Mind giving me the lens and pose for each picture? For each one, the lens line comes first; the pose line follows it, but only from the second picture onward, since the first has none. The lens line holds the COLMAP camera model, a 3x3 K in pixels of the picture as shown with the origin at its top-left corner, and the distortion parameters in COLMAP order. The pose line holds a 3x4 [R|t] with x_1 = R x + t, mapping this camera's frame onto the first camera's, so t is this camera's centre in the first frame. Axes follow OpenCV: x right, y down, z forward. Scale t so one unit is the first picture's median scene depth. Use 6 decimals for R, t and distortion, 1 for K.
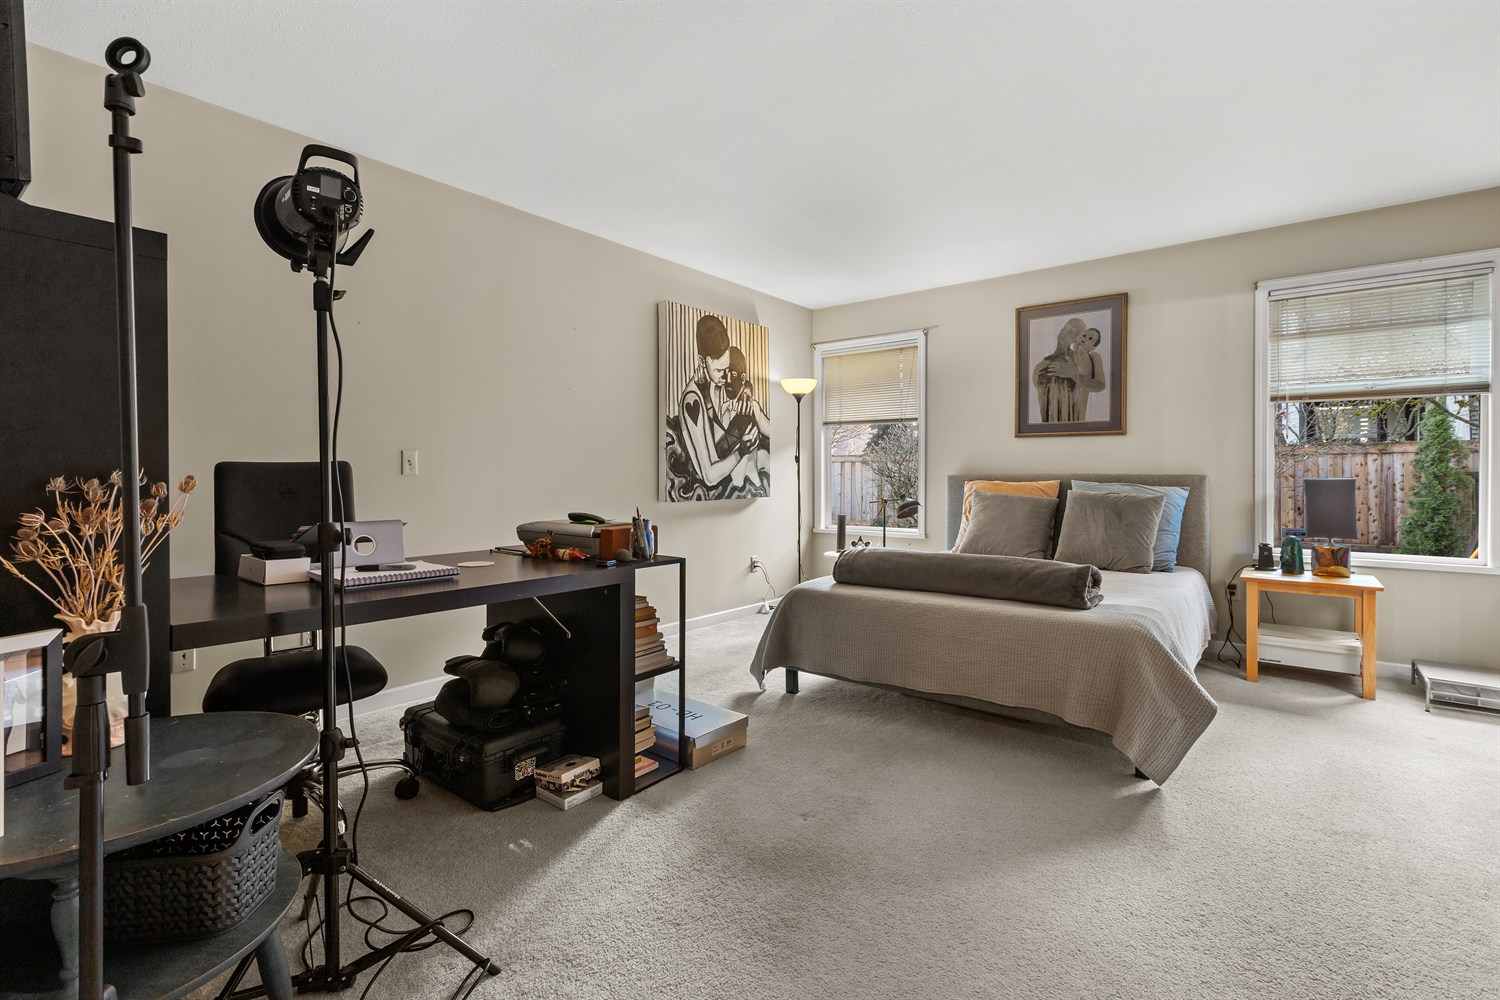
lens RADIAL K [[681.7, 0, 744.5], [0, 681.7, 479.5], [0, 0, 1]] dist [0.001437, 0.000109]
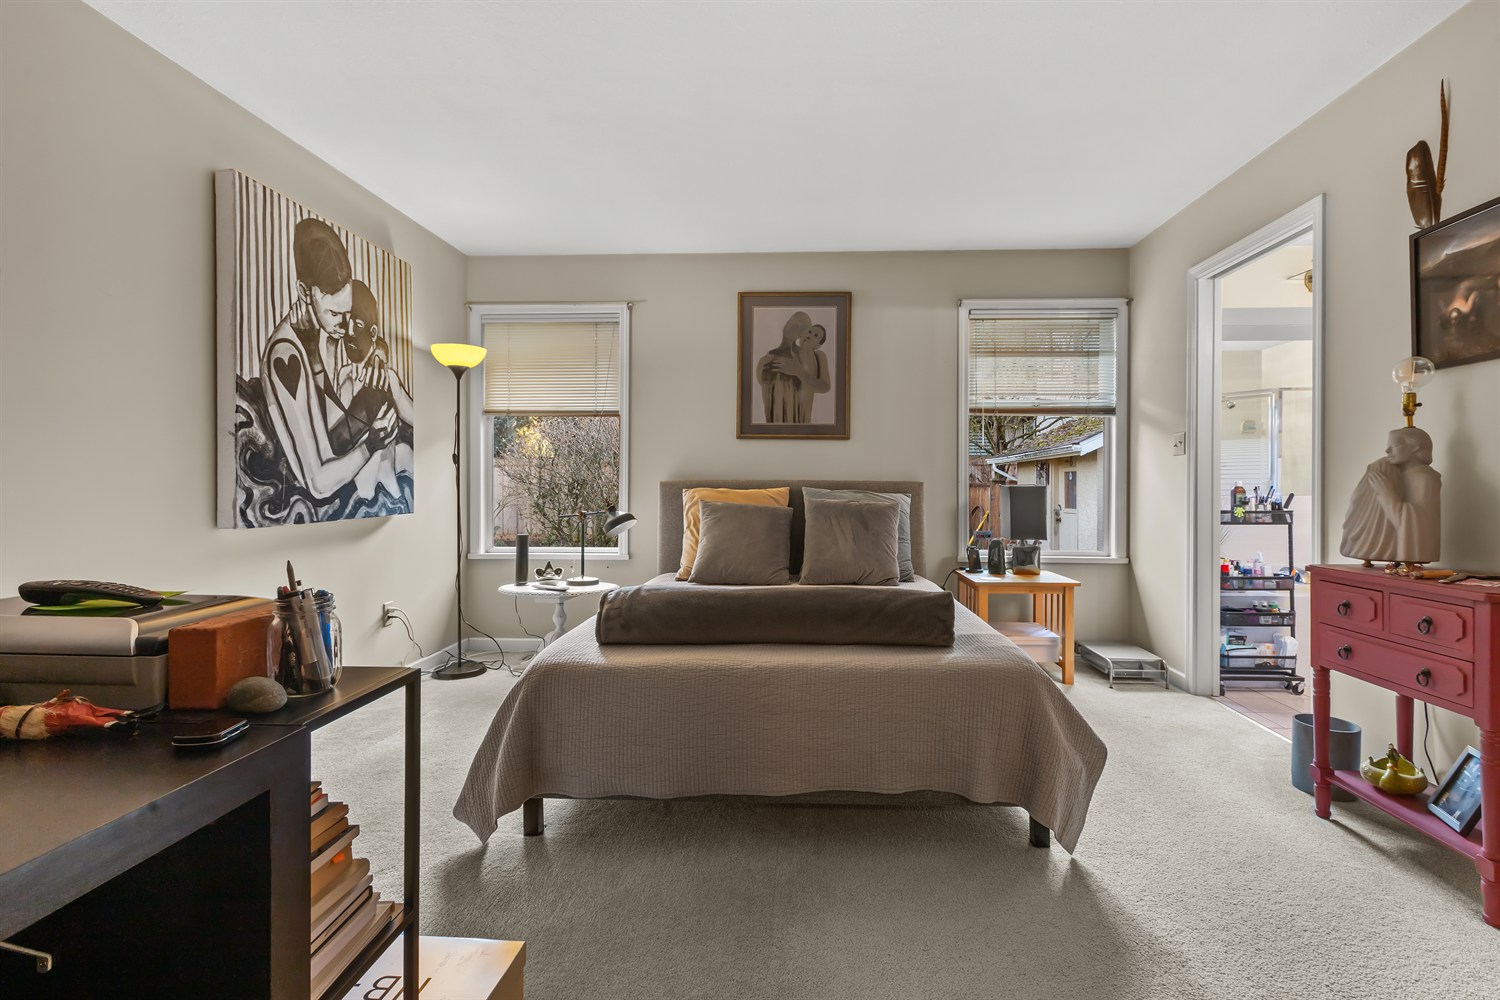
lens RADIAL K [[683.4, 0, 779.1], [0, 683.4, 487.3], [0, 0, 1]] dist [0.003046, 0.000621]
pose [[0.804924, -0.003909, 0.593364, -0.085012], [0.002792, 0.999992, 0.002800, -0.001497], [-0.593371, -0.000598, 0.804929, 0.263511]]
